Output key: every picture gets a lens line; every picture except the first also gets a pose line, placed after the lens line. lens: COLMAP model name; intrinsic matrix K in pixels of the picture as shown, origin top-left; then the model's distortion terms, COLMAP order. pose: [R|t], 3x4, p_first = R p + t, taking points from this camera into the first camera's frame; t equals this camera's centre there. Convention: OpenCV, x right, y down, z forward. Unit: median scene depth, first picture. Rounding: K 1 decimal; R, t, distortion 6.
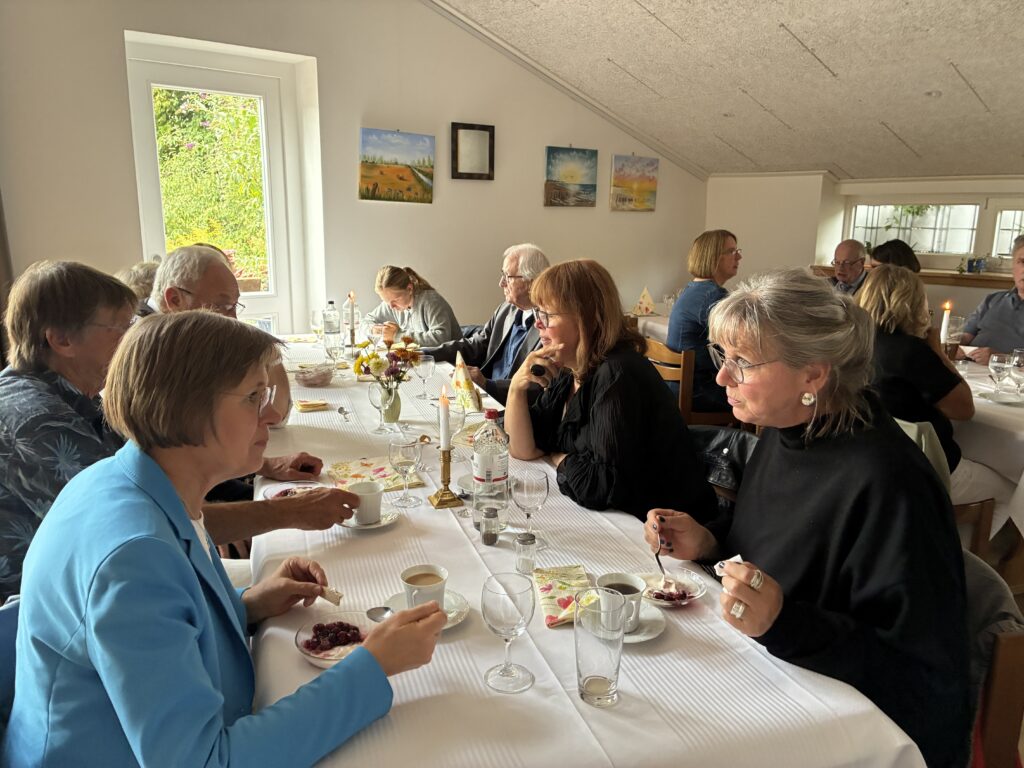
lens RADIAL K [[773.4, 0, 512.0], [0, 773.4, 384.0], [0, 0, 1]] dist [0.011909, -0.007826]
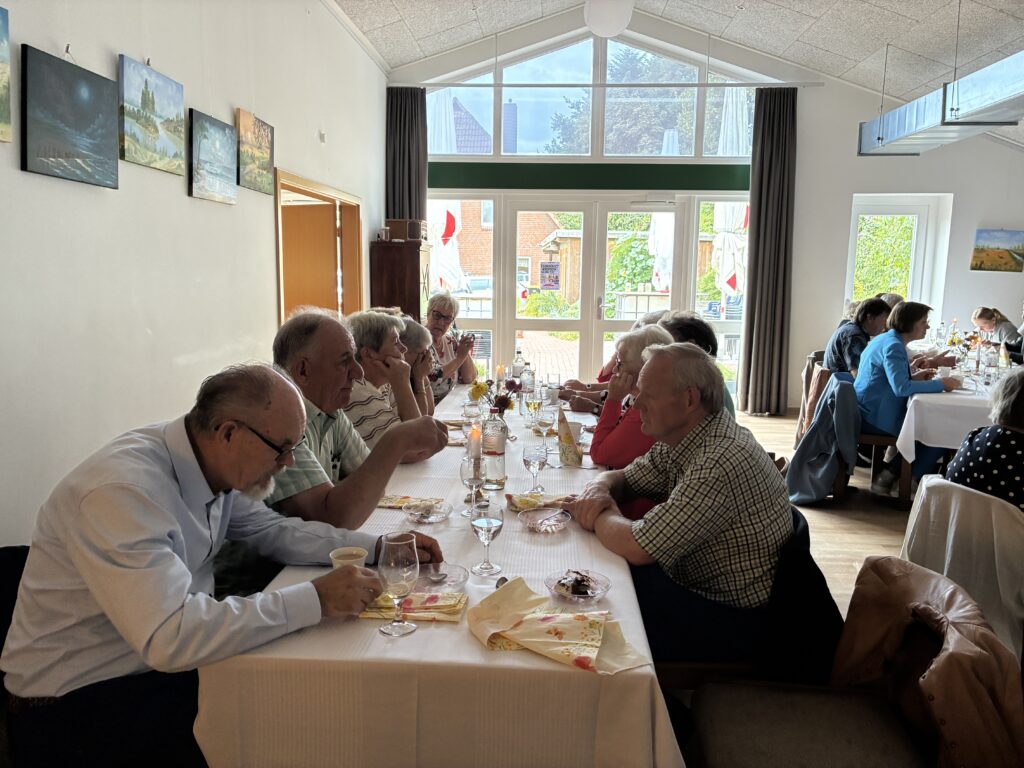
lens RADIAL K [[773.4, 0, 512.0], [0, 773.4, 384.0], [0, 0, 1]] dist [0.011909, -0.007826]
pose [[0.735283, 0.095996, -0.670927, 0.198693], [-0.142871, 0.989628, -0.014980, 0.155066], [0.662530, 0.106871, 0.741372, -0.782817]]
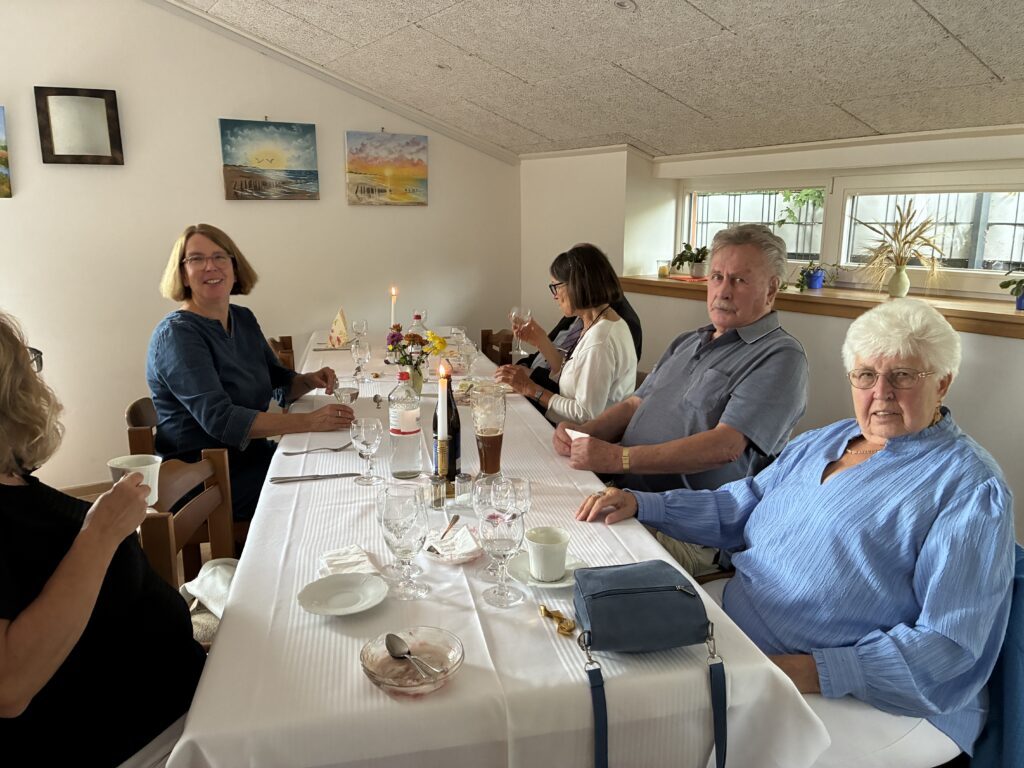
lens RADIAL K [[773.4, 0, 512.0], [0, 773.4, 384.0], [0, 0, 1]] dist [0.011909, -0.007826]
pose [[0.991424, 0.013913, -0.129942, 0.413091], [-0.014269, 0.999897, -0.001804, -0.054116], [0.129903, 0.003643, 0.991520, 0.291559]]
